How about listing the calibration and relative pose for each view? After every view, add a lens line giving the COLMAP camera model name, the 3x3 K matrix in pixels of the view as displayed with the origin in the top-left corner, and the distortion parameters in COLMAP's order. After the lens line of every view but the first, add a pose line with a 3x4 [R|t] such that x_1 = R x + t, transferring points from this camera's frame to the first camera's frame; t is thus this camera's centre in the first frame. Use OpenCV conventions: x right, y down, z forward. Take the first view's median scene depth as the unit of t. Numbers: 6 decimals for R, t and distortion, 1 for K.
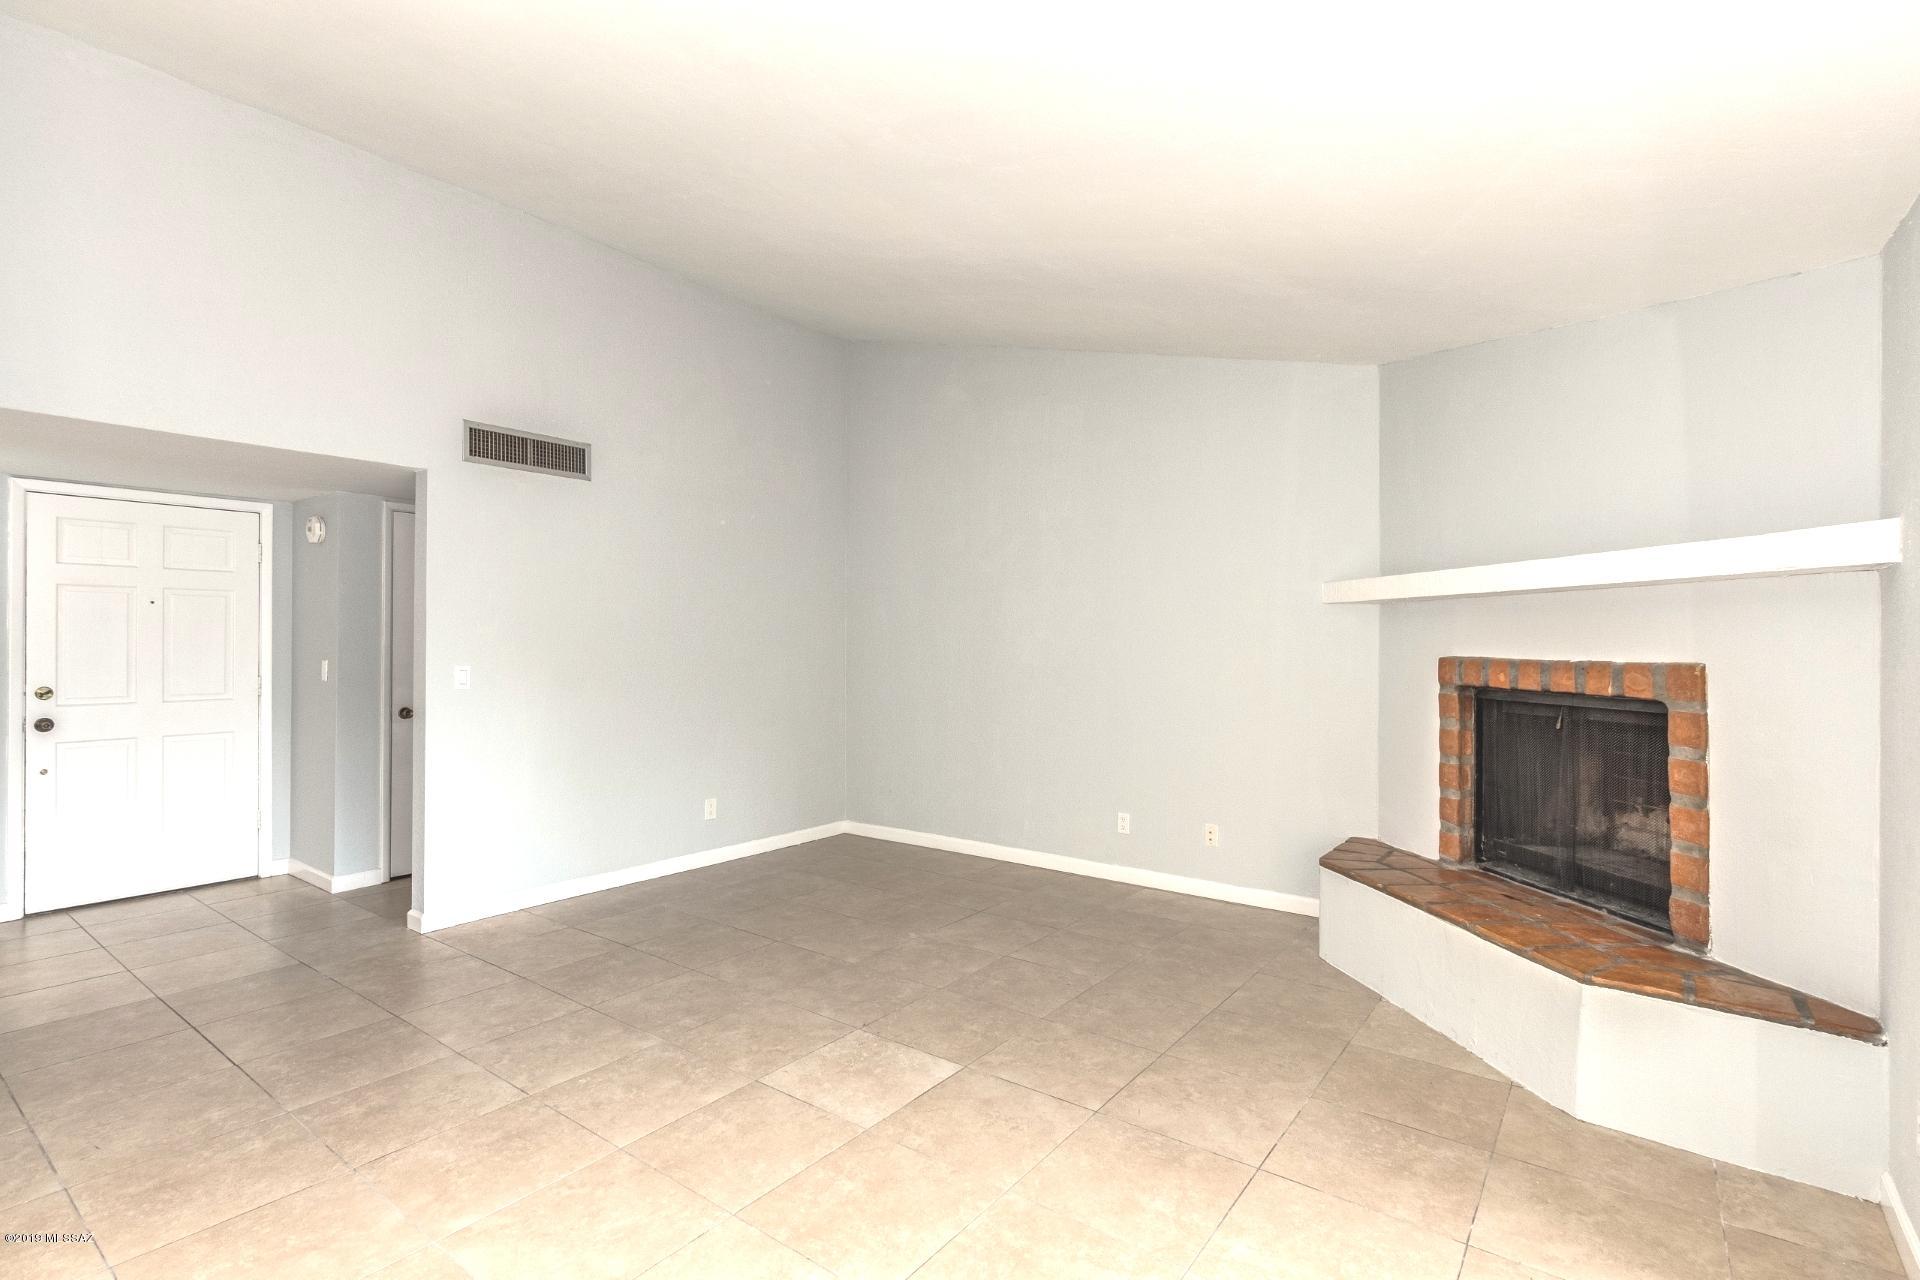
lens RADIAL K [[894.1, 0, 960.0], [0, 894.1, 640.0], [0, 0, 1]] dist [0.003474, 0.000296]
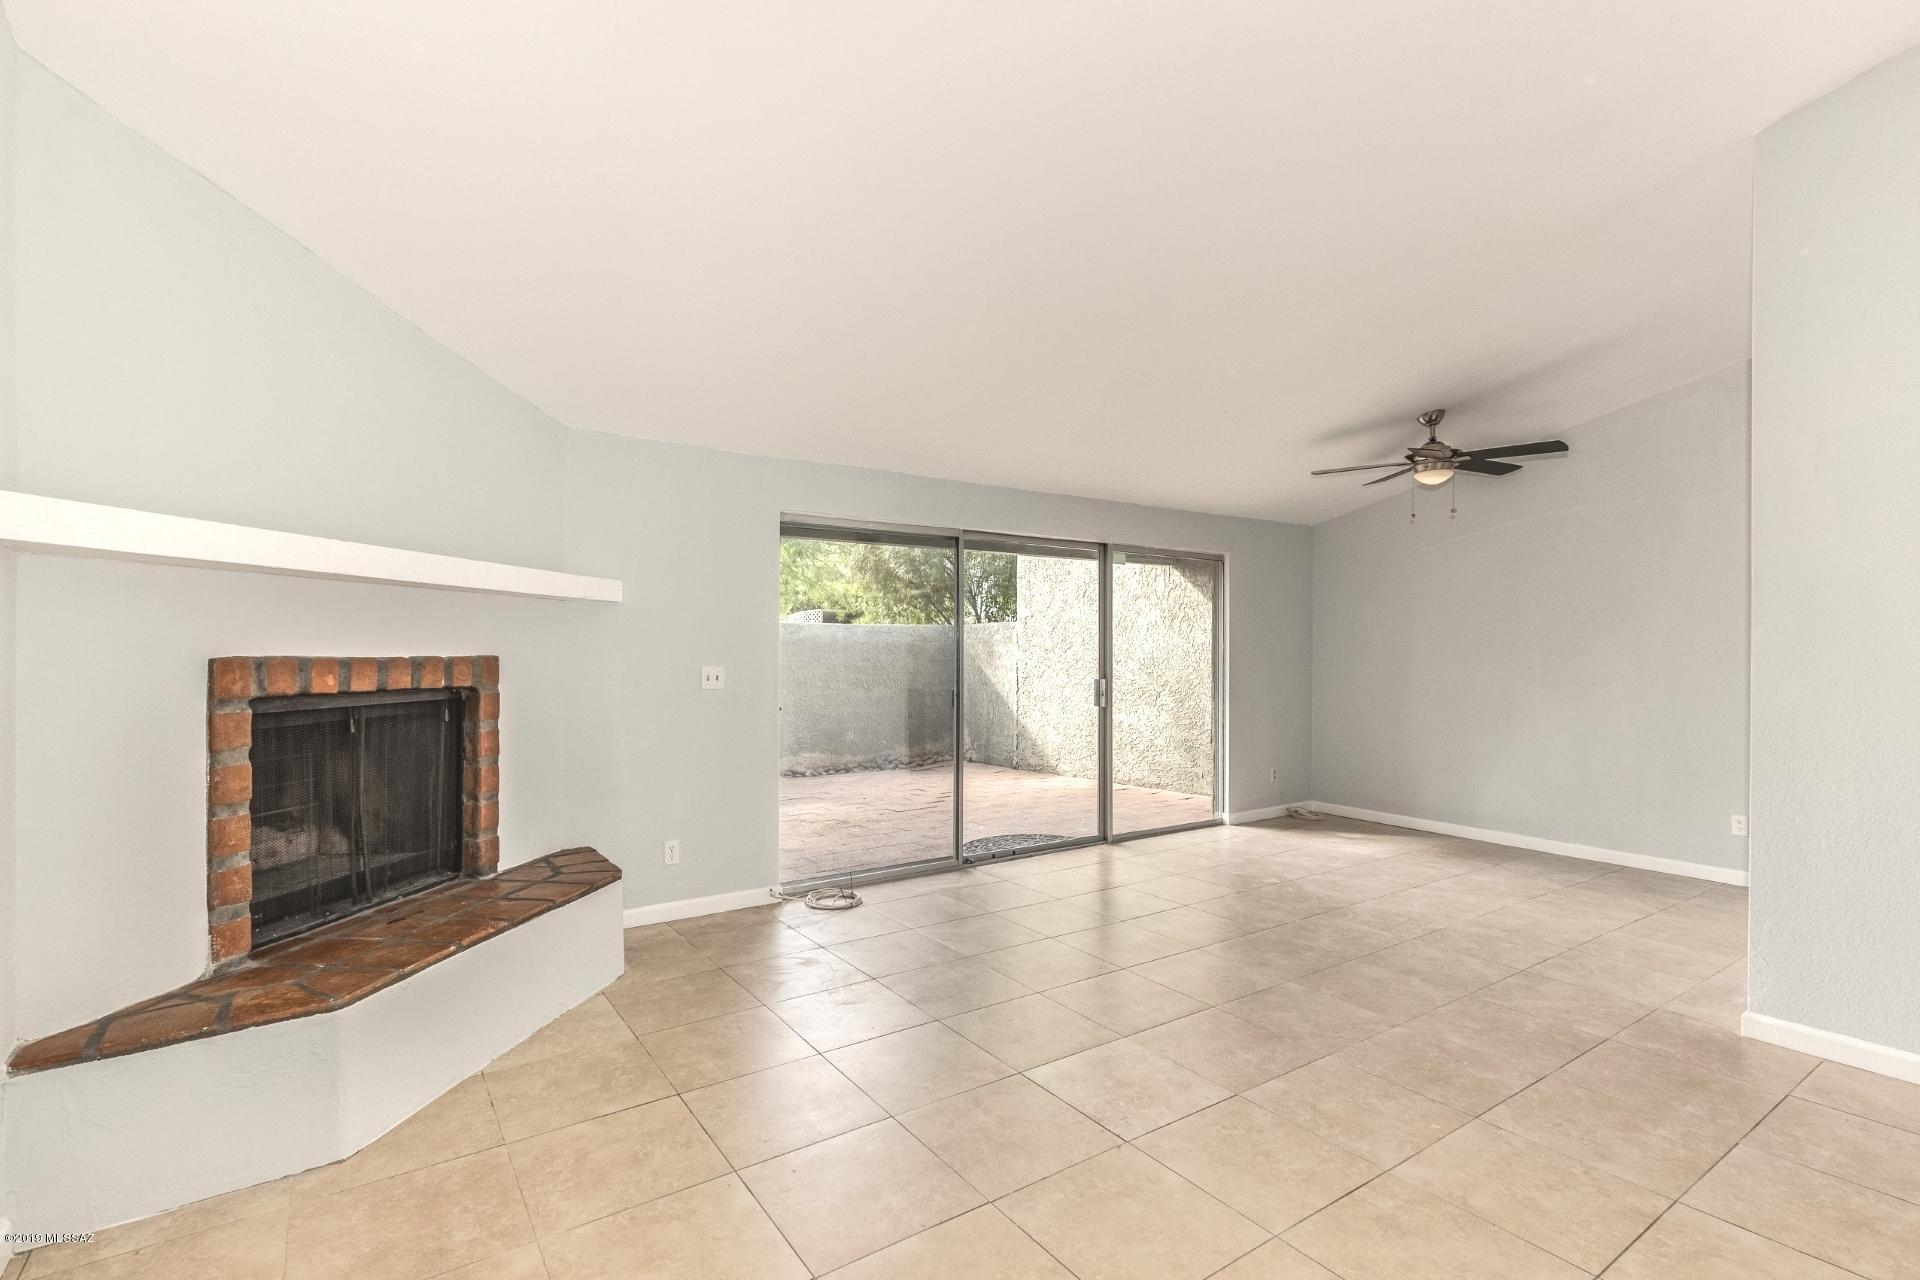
lens RADIAL K [[894.1, 0, 960.0], [0, 894.1, 640.0], [0, 0, 1]] dist [0.003474, 0.000296]
pose [[-0.948229, -0.003886, 0.317563, -0.207552], [-0.007030, 0.999937, -0.008753, 0.008768], [-0.317509, -0.010532, -0.948197, 1.674906]]
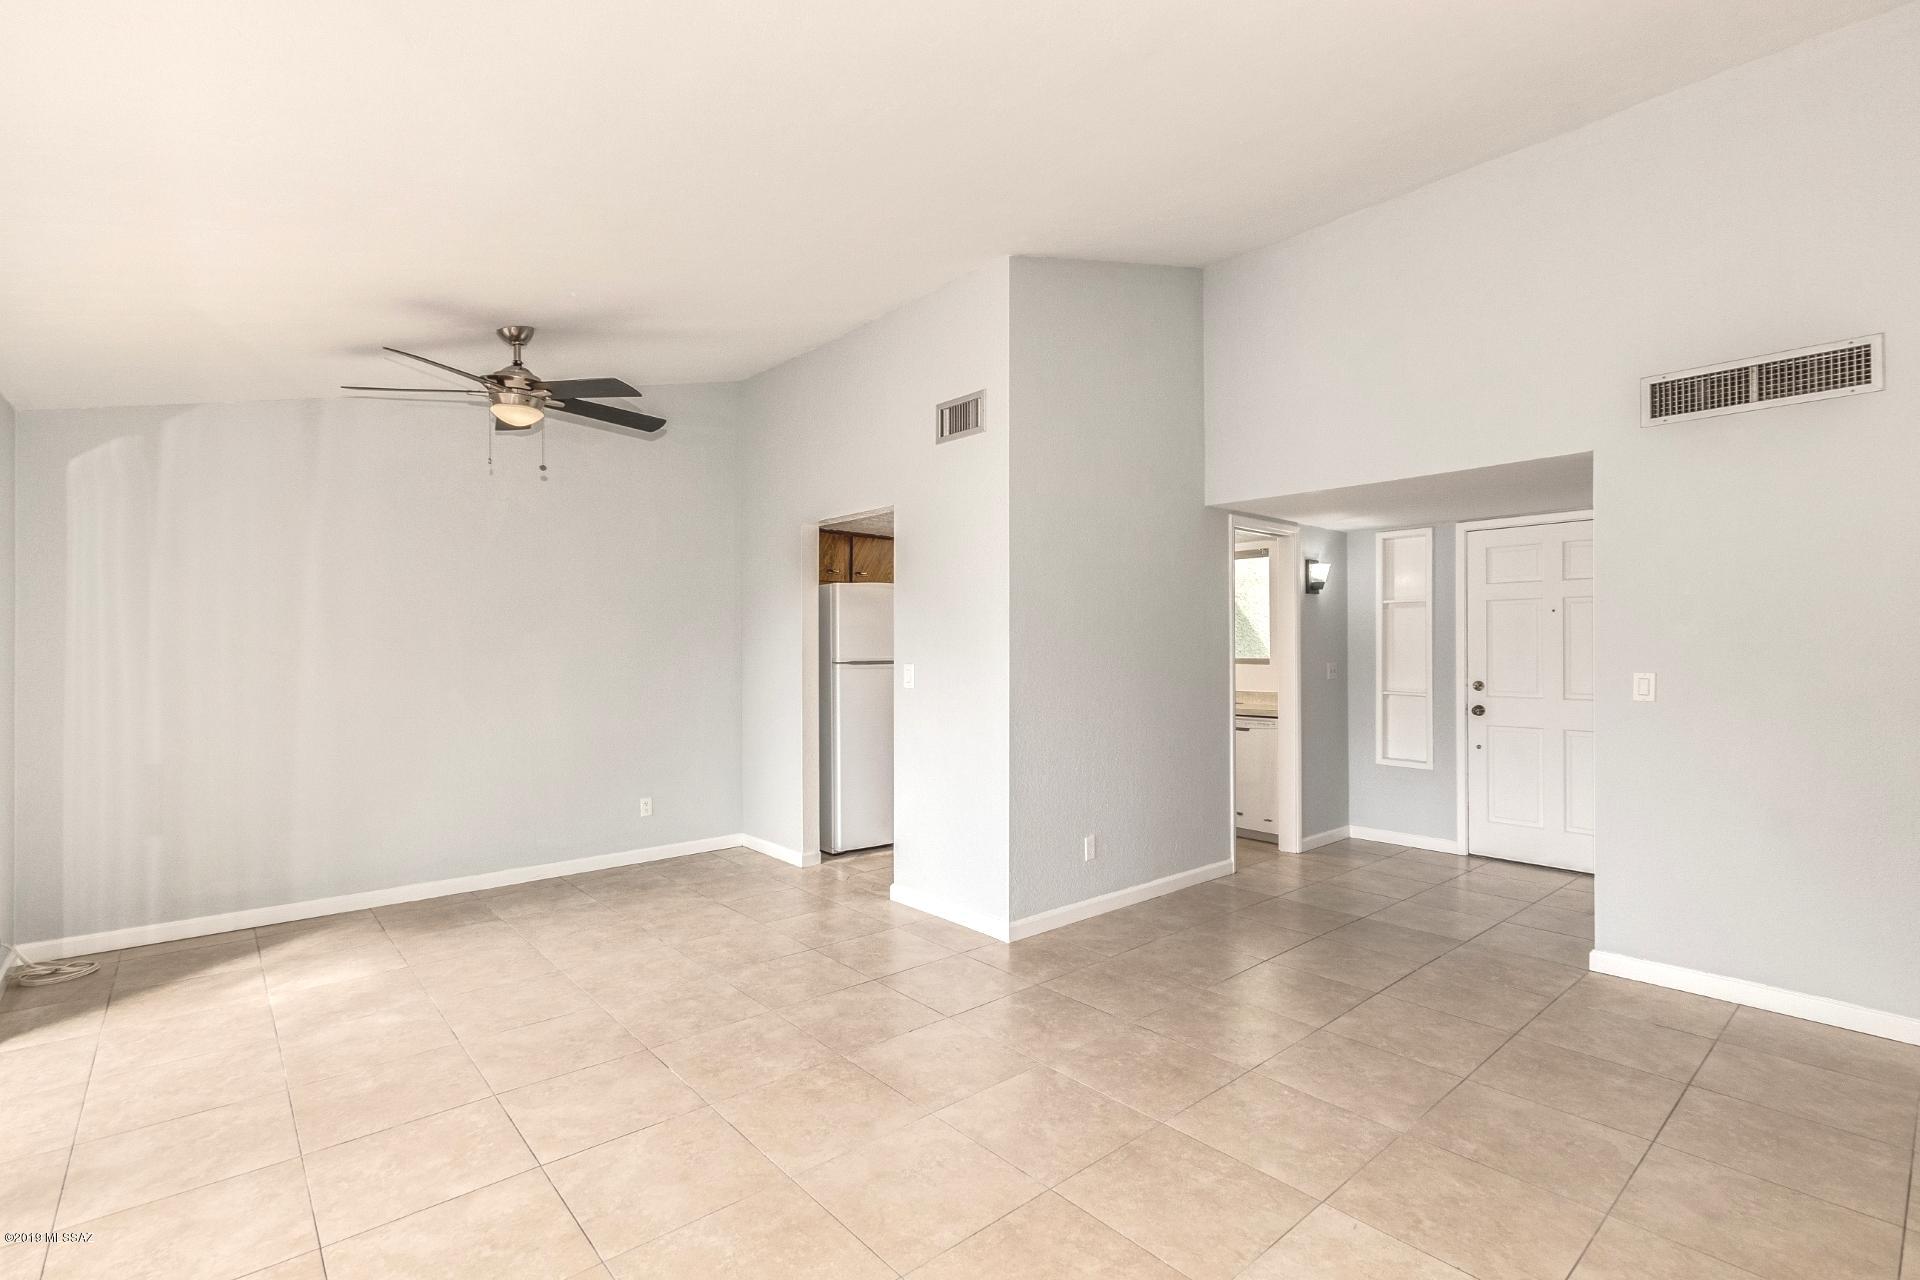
lens RADIAL K [[868.4, 0, 944.1], [0, 868.4, 647.5], [0, 0, 1]] dist [0.001377, -0.000201]
pose [[-0.216208, -0.000641, -0.976347, 0.486937], [0.002071, 0.999997, -0.001115, 0.005460], [0.976345, -0.002263, -0.216207, 0.698738]]
